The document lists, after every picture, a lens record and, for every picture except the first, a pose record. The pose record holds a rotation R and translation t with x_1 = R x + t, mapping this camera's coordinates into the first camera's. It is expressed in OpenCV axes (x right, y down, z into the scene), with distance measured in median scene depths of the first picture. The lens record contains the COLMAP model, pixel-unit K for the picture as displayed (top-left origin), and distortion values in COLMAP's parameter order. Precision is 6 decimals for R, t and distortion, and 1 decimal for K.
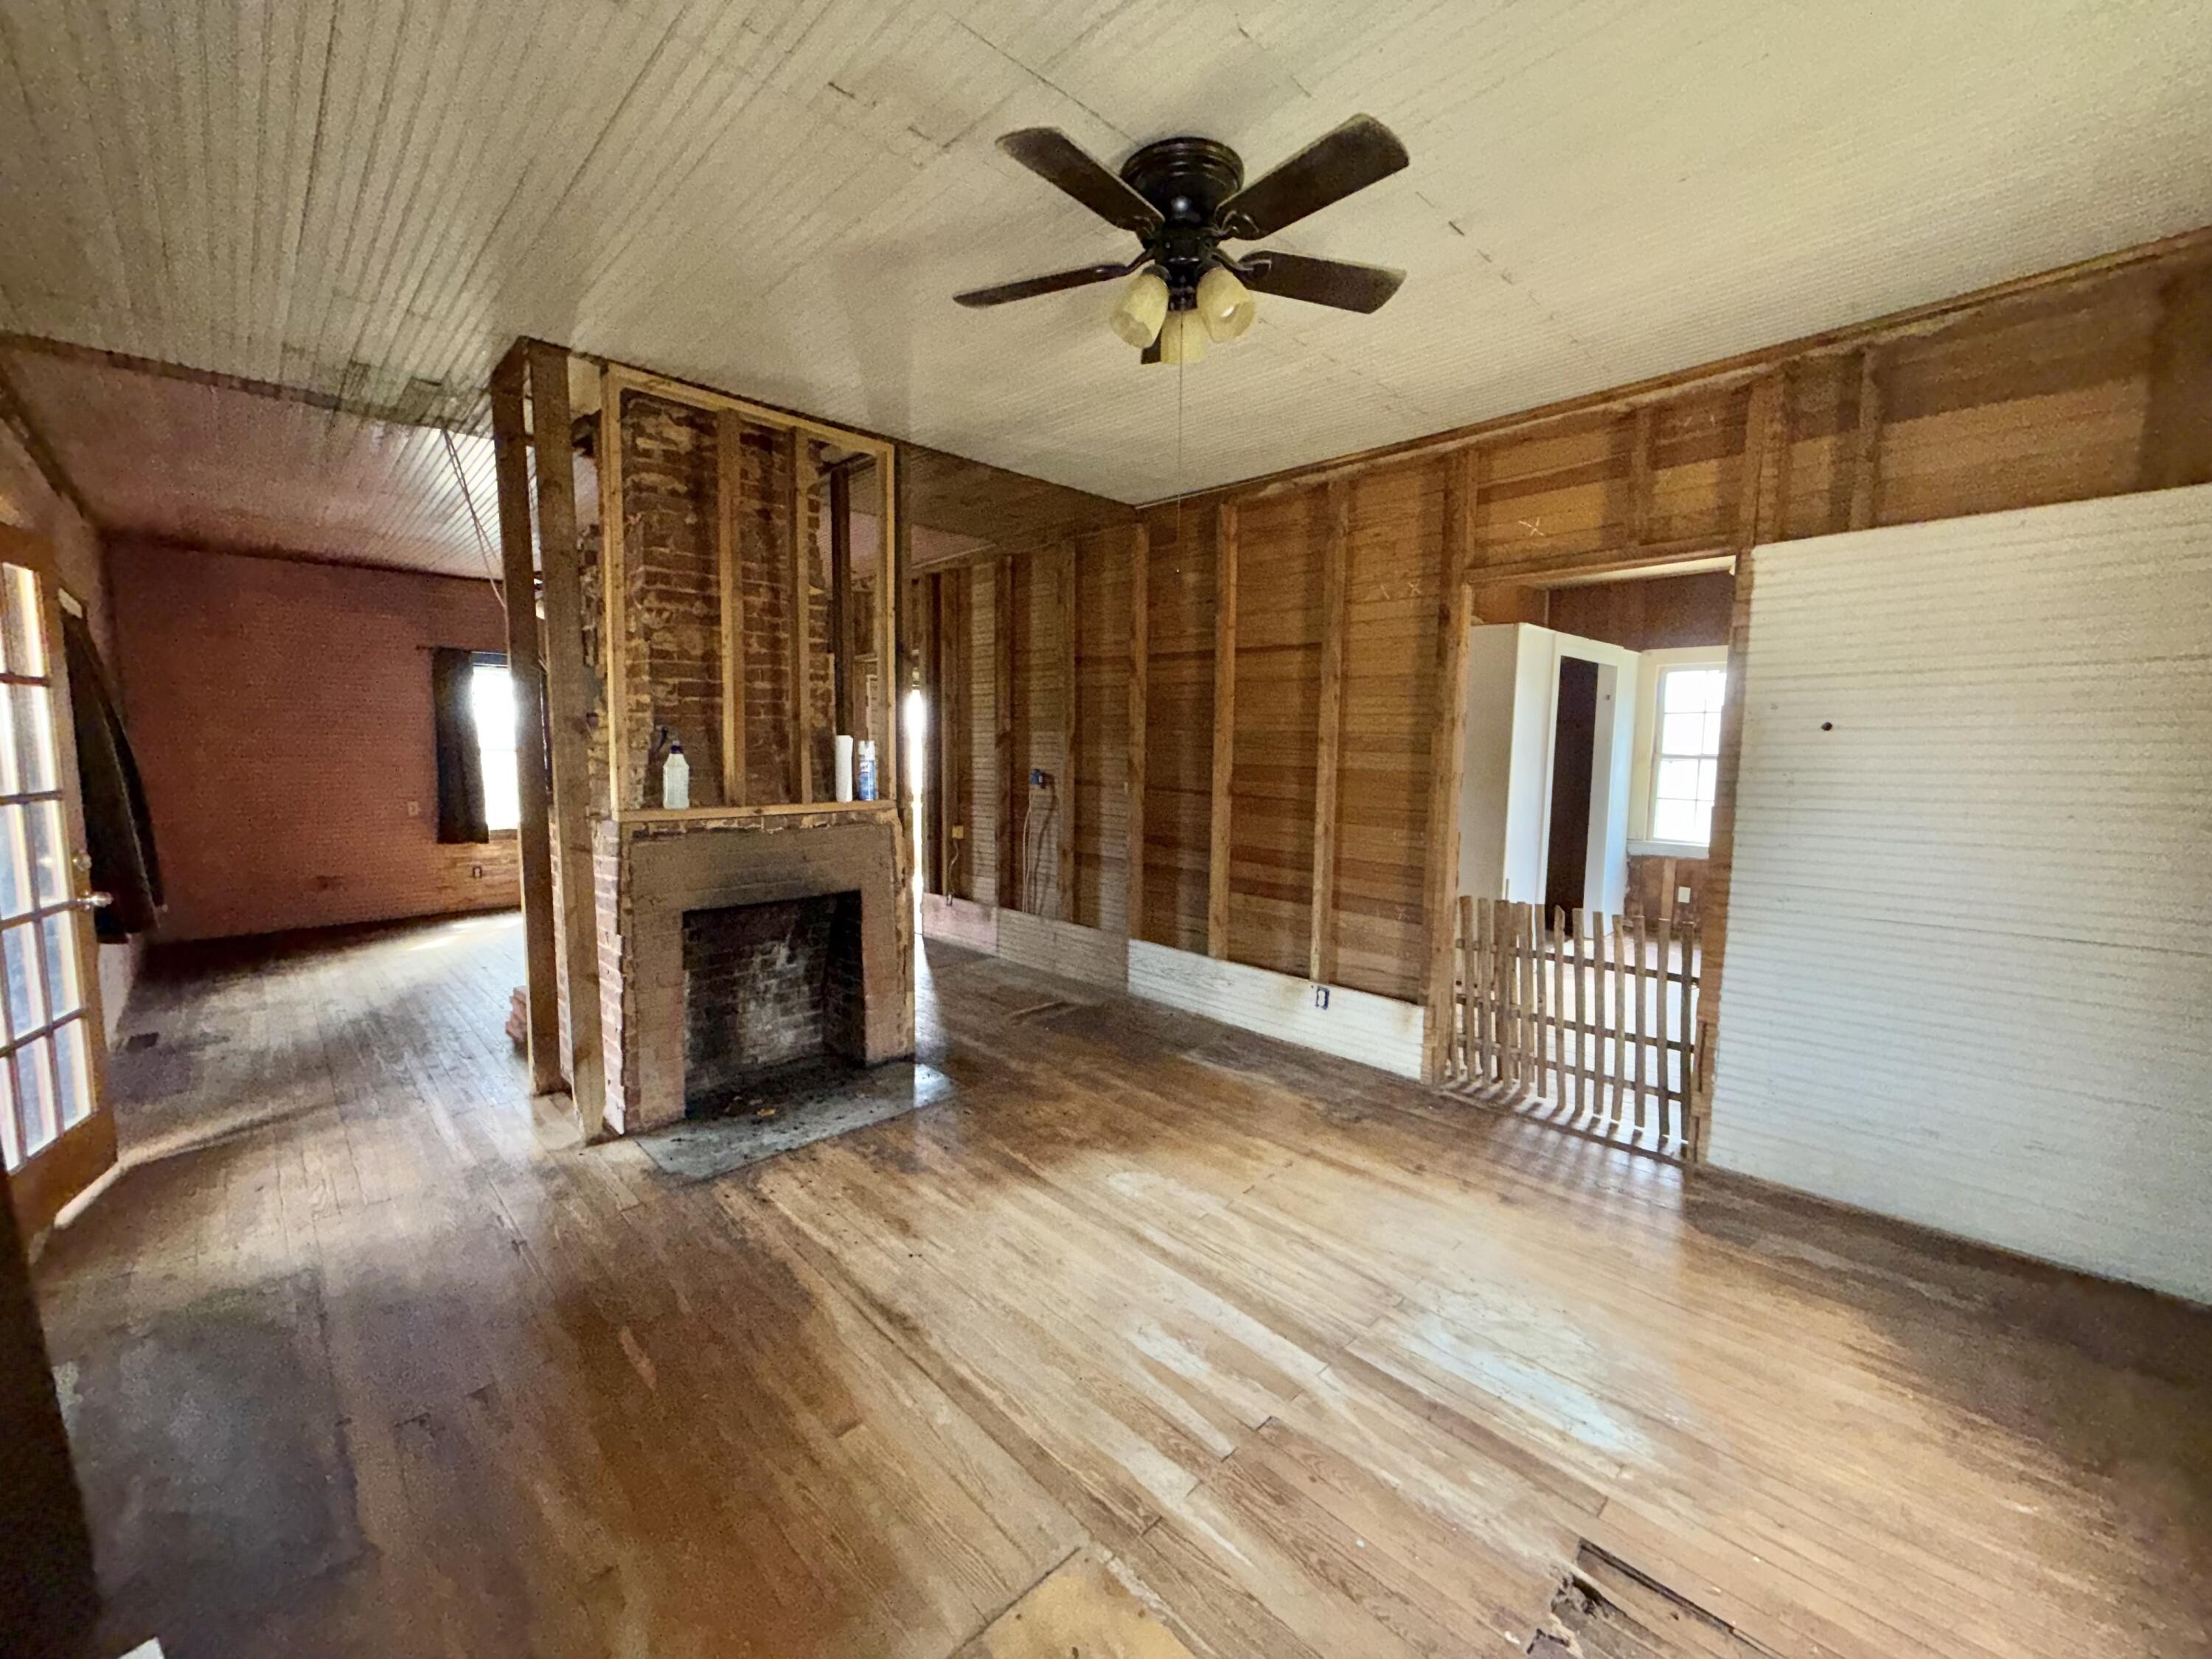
lens RADIAL K [[880.3, 0, 1099.3], [0, 880.3, 823.5], [0, 0, 1]] dist [0.000954, 0.000164]
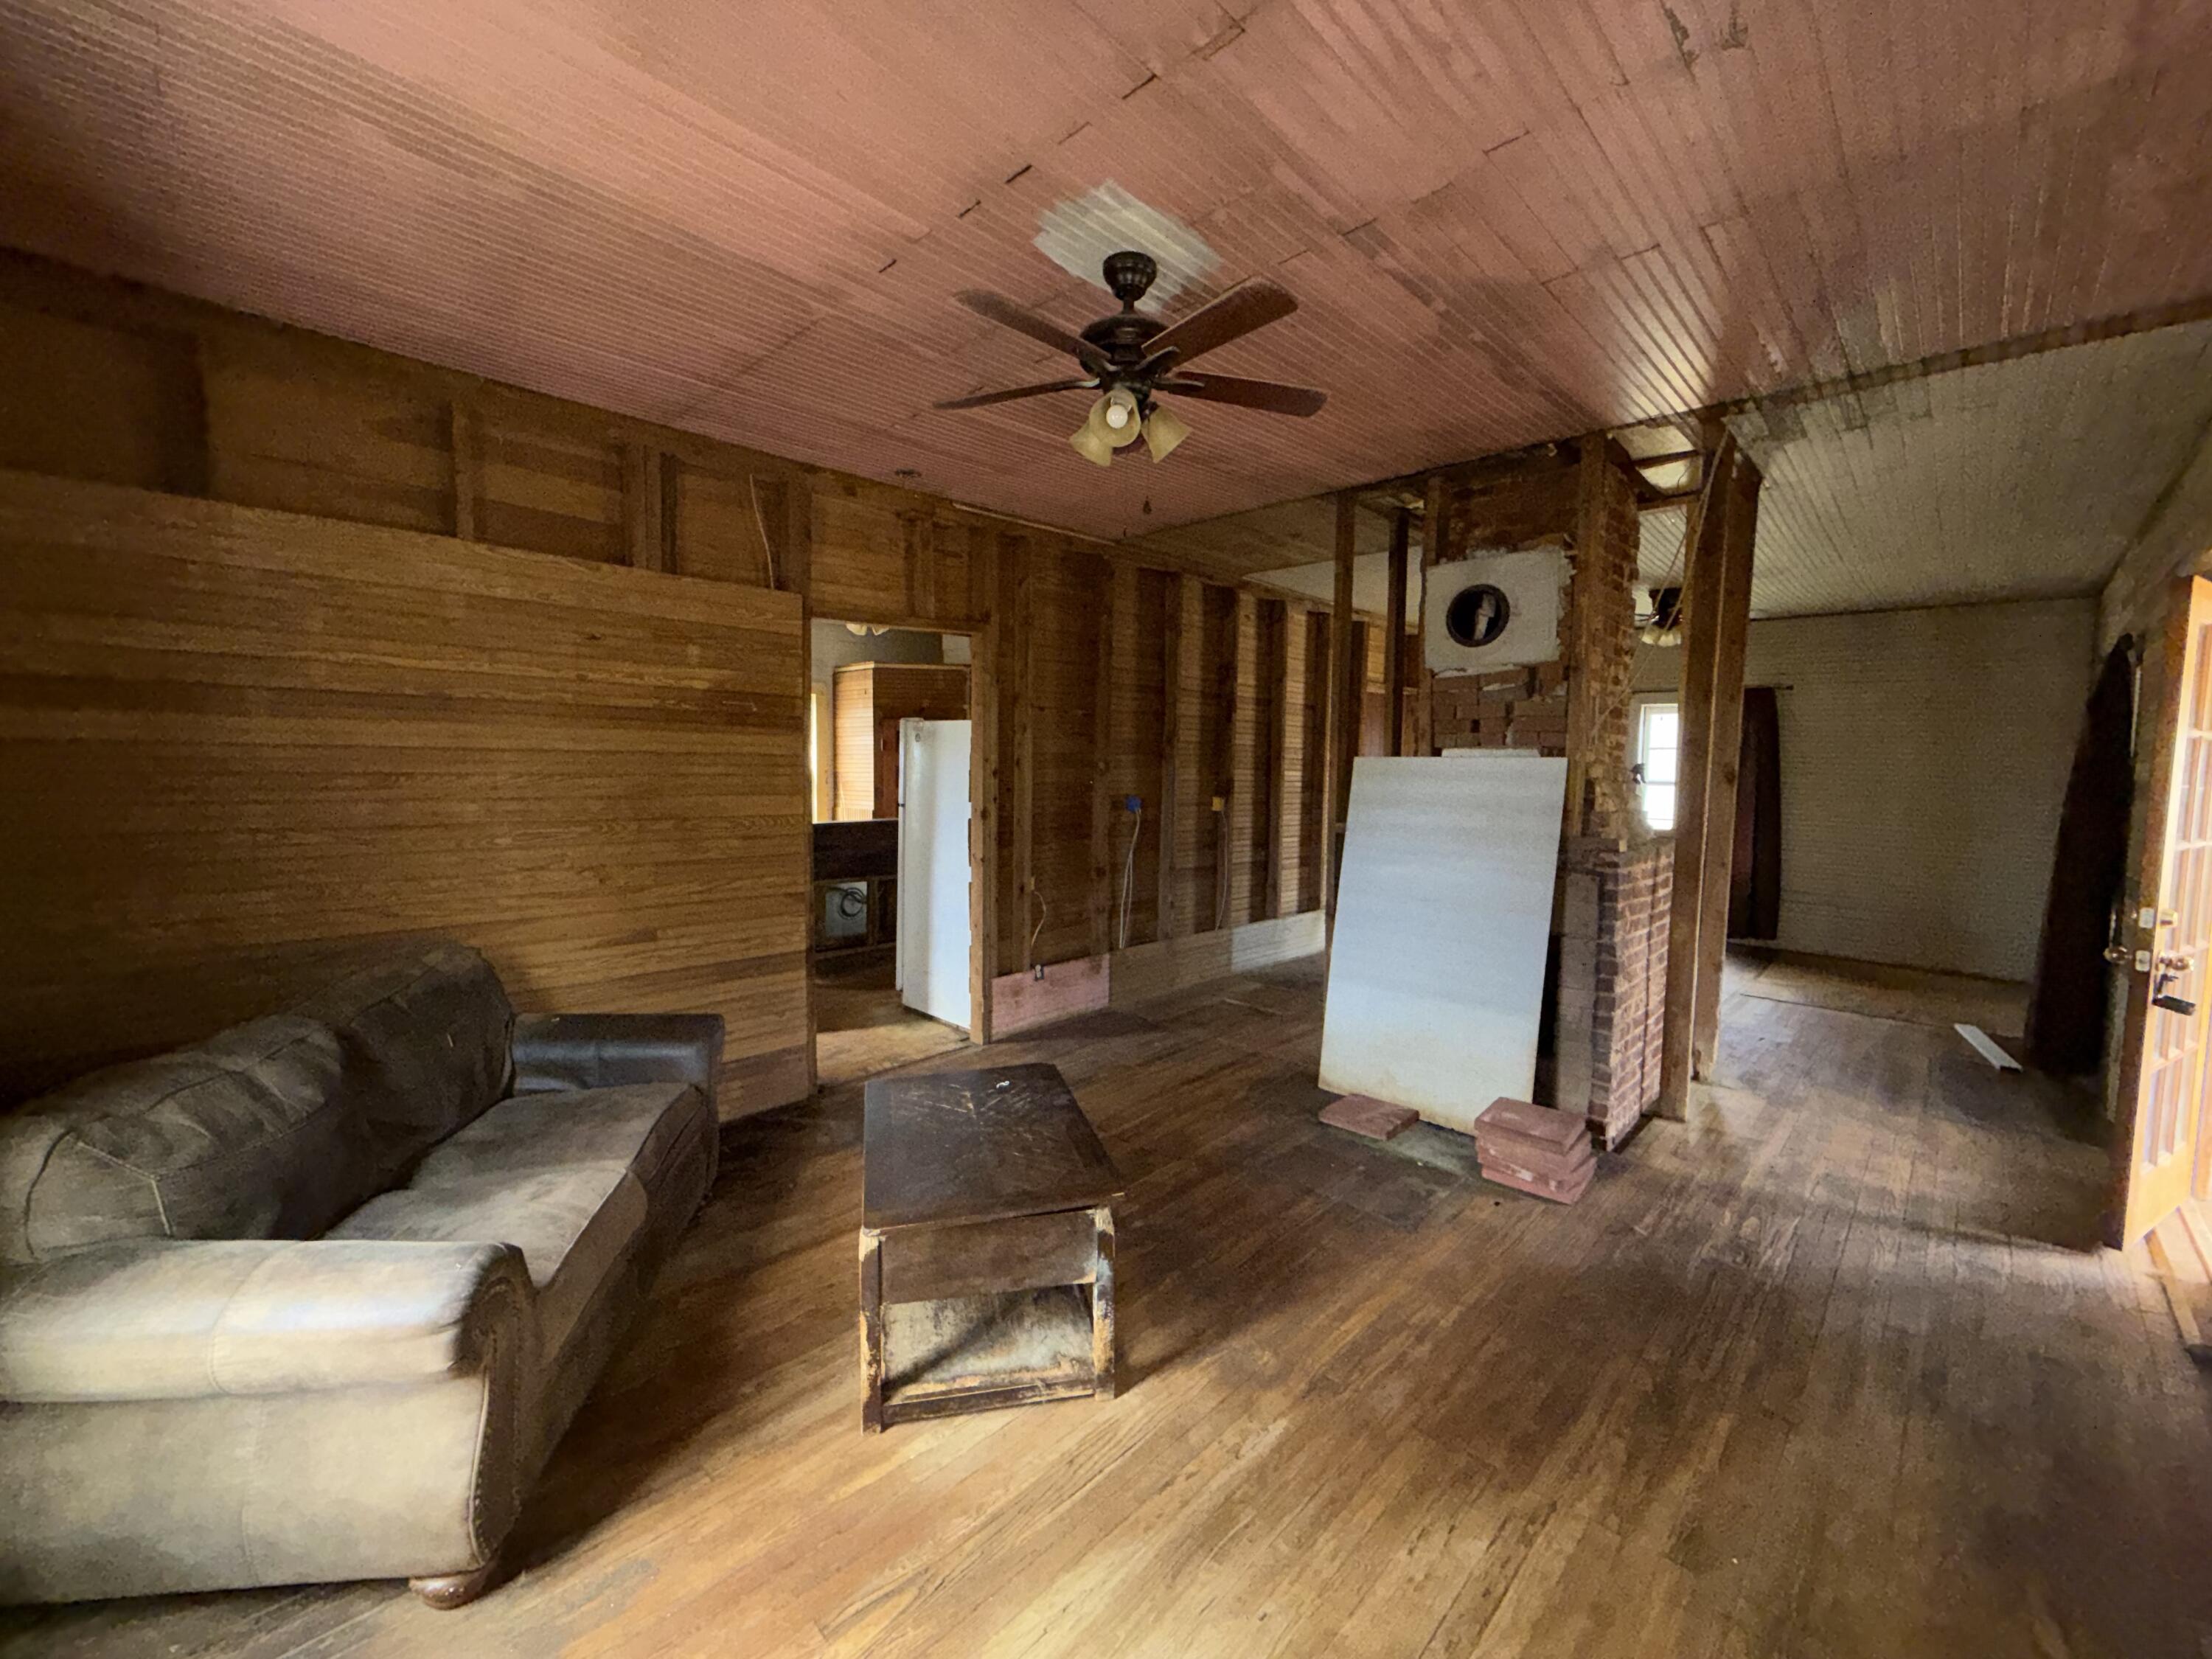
lens RADIAL K [[880.3, 0, 1107.5], [0, 880.3, 817.9], [0, 0, 1]] dist [0.000954, 0.000164]
pose [[-0.028848, -0.079661, 0.996405, -1.792099], [0.077467, 0.993643, 0.081683, -0.203353], [-0.996577, 0.079545, -0.022493, 1.843370]]
